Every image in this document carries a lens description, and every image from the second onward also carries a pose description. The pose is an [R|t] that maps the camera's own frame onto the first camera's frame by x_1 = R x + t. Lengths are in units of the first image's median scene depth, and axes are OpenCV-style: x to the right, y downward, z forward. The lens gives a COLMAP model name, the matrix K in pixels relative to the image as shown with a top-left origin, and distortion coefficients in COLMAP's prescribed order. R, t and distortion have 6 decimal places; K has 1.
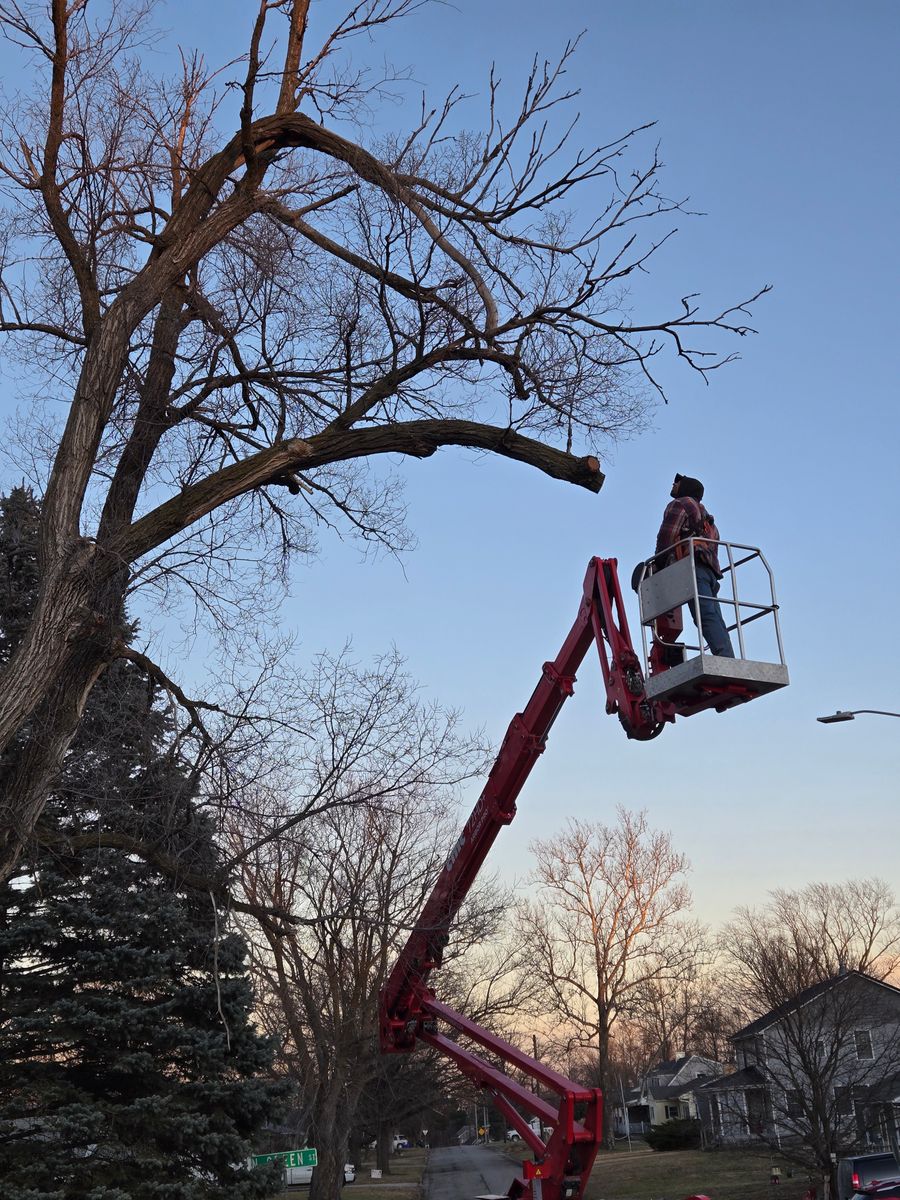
lens RADIAL K [[1551.7, 0, 450.0], [0, 1551.7, 600.0], [0, 0, 1]] dist [0.084552, -0.044473]
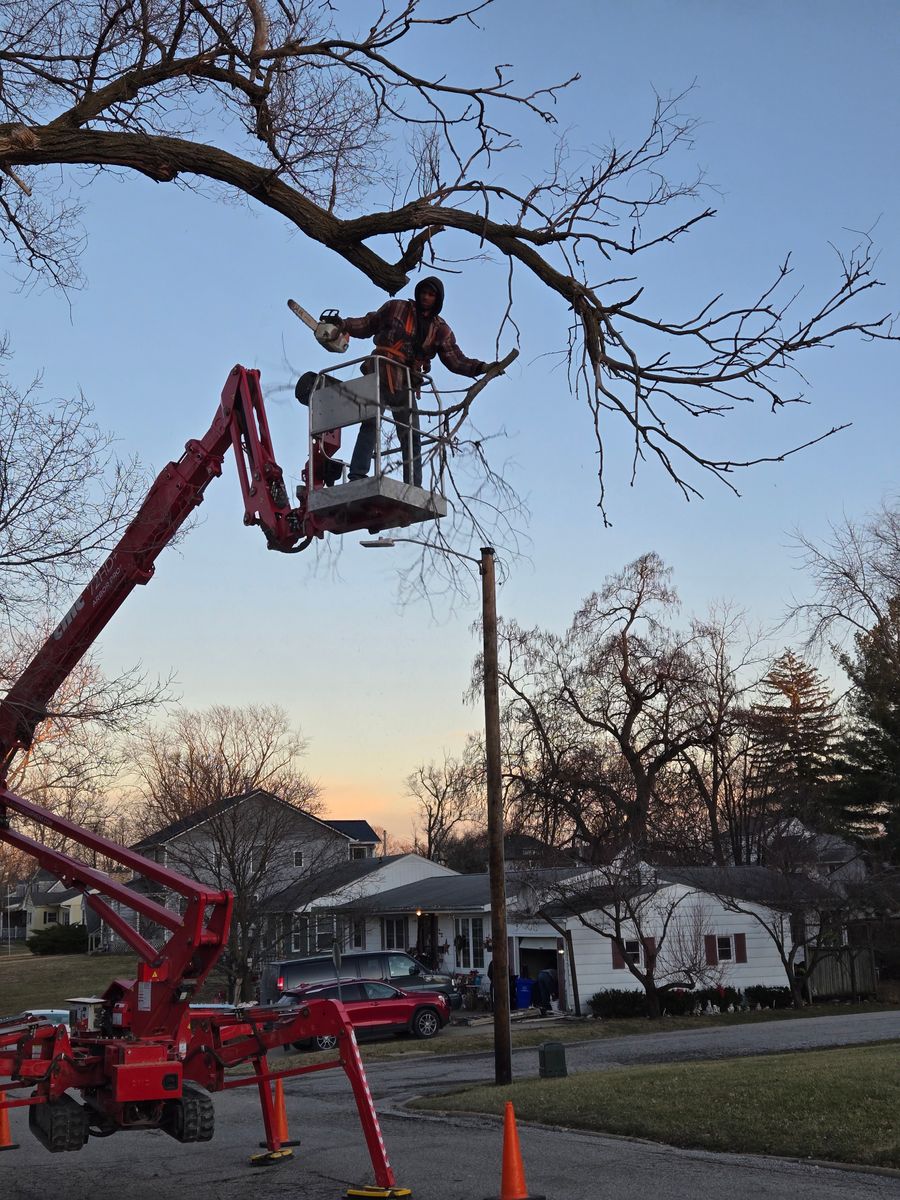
lens RADIAL K [[1551.7, 0, 450.0], [0, 1551.7, 600.0], [0, 0, 1]] dist [0.084552, -0.044473]
pose [[0.915774, 0.110308, 0.386251, -0.093440], [-0.153257, 0.984768, 0.082123, 0.021333], [-0.371309, -0.134402, 0.918731, 0.055835]]
